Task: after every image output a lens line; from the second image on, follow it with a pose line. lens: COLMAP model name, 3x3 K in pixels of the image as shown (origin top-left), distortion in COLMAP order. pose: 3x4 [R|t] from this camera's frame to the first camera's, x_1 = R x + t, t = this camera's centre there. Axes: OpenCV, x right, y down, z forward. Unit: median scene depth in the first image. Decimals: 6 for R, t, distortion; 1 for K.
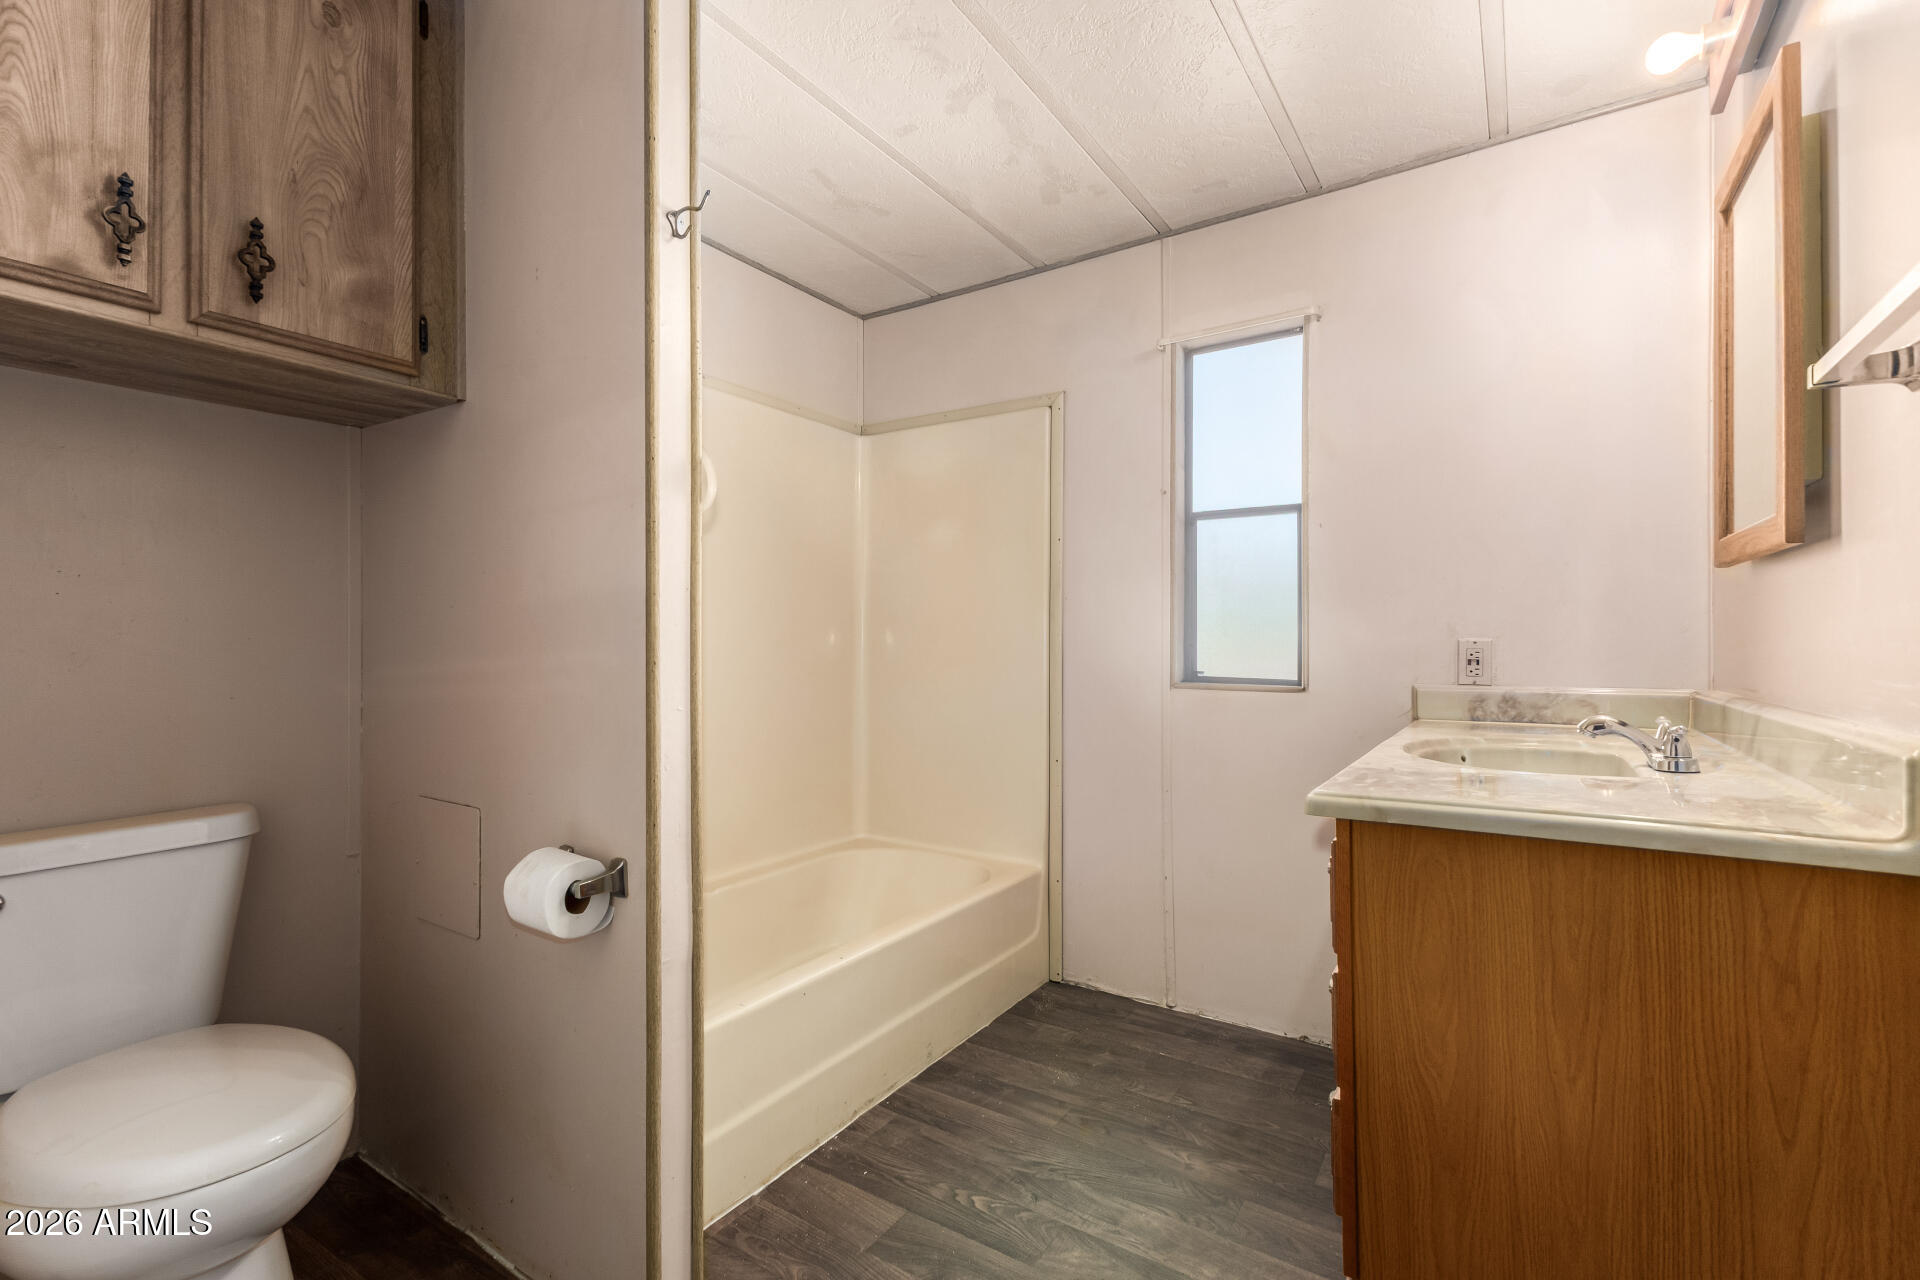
lens RADIAL K [[861.0, 0, 918.9], [0, 861.0, 639.1], [0, 0, 1]] dist [0.009256, -0.000028]
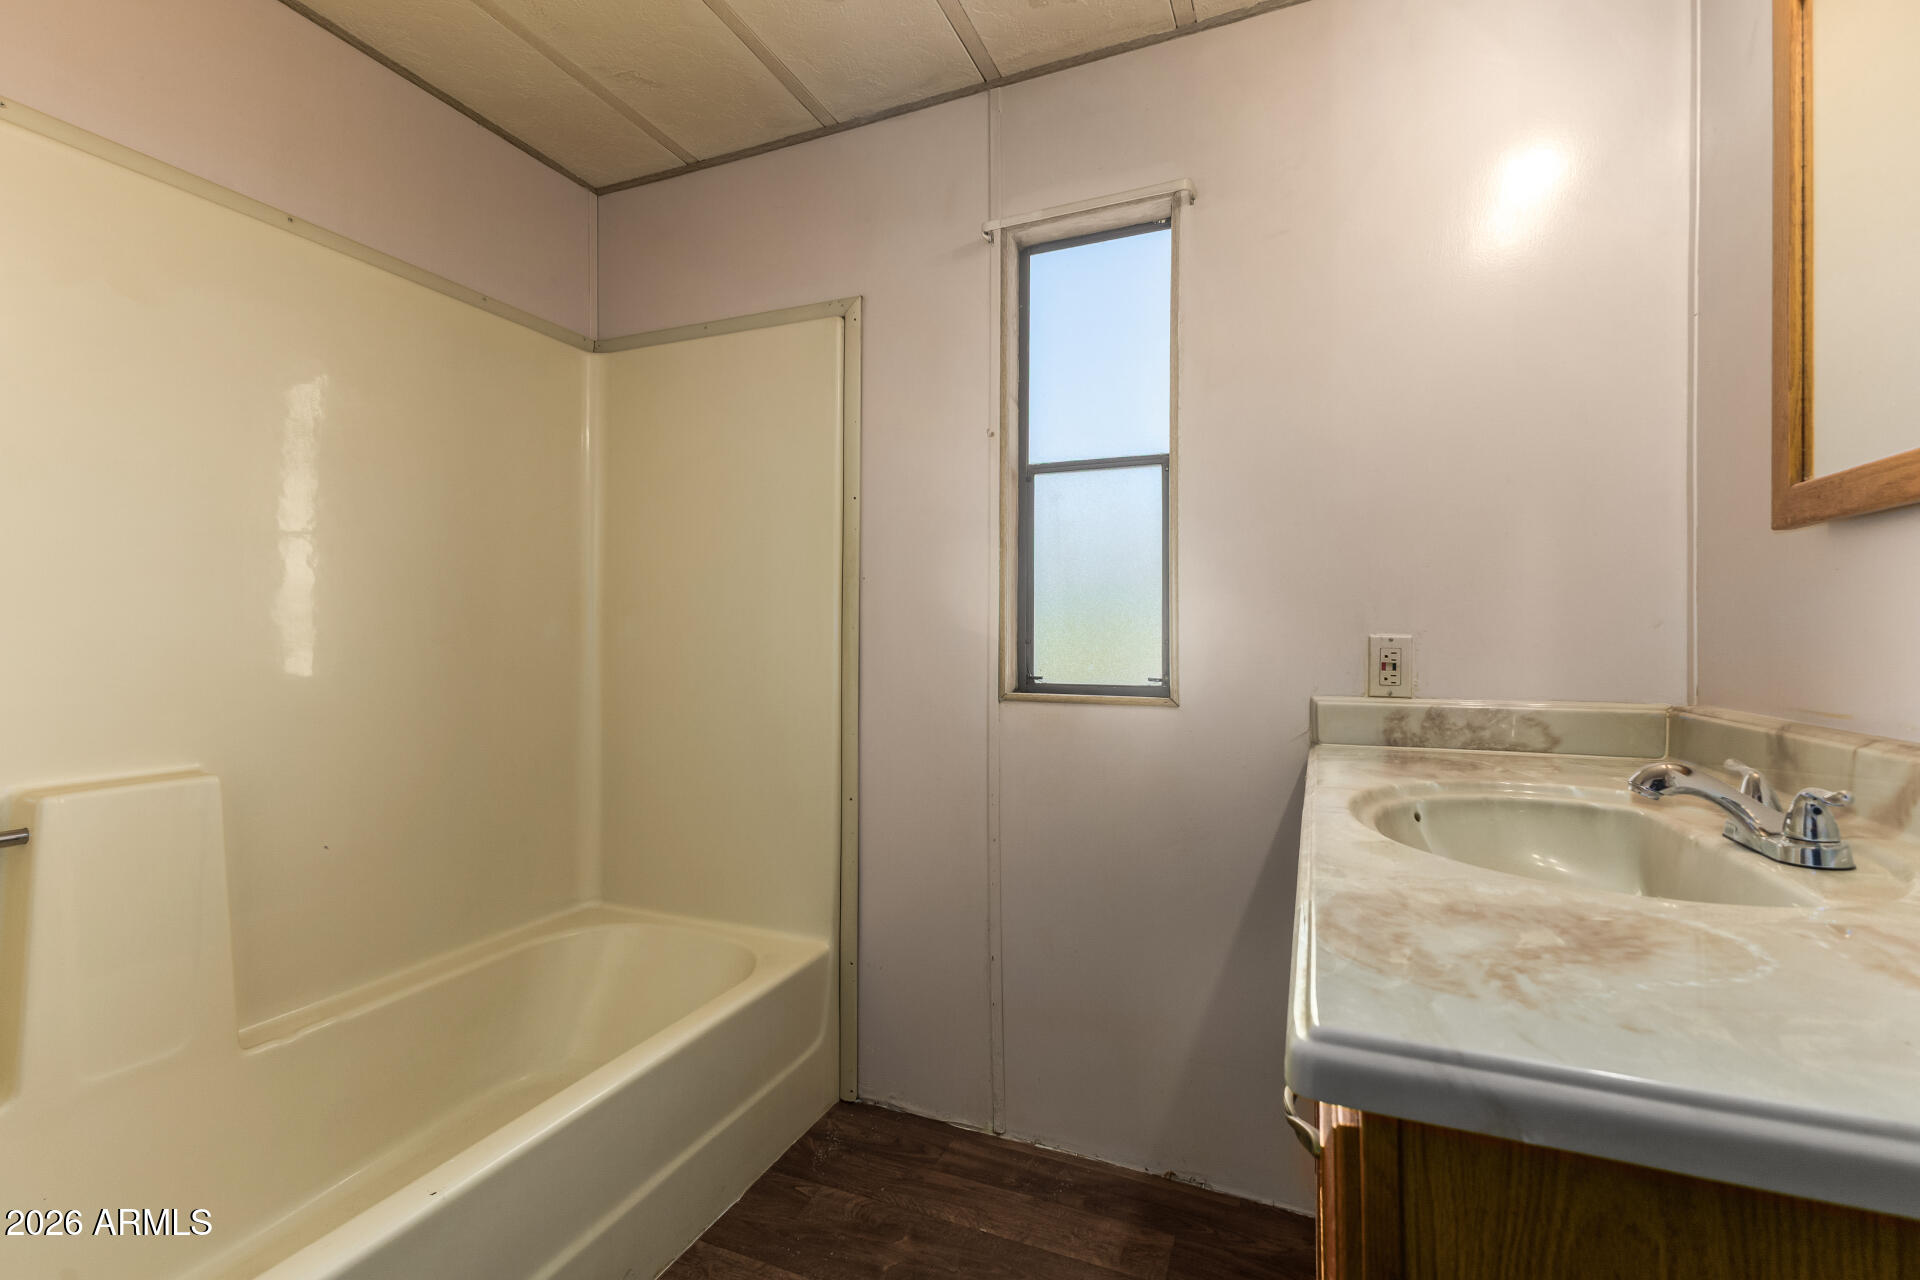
lens RADIAL K [[830.4, 0, 949.7], [0, 830.4, 633.7], [0, 0, 1]] dist [0.008722, -0.000113]
pose [[0.978463, 0.002173, 0.206410, 0.104385], [-0.002492, 0.999996, 0.001285, -0.001150], [-0.206406, -0.001771, 0.978465, 0.316488]]
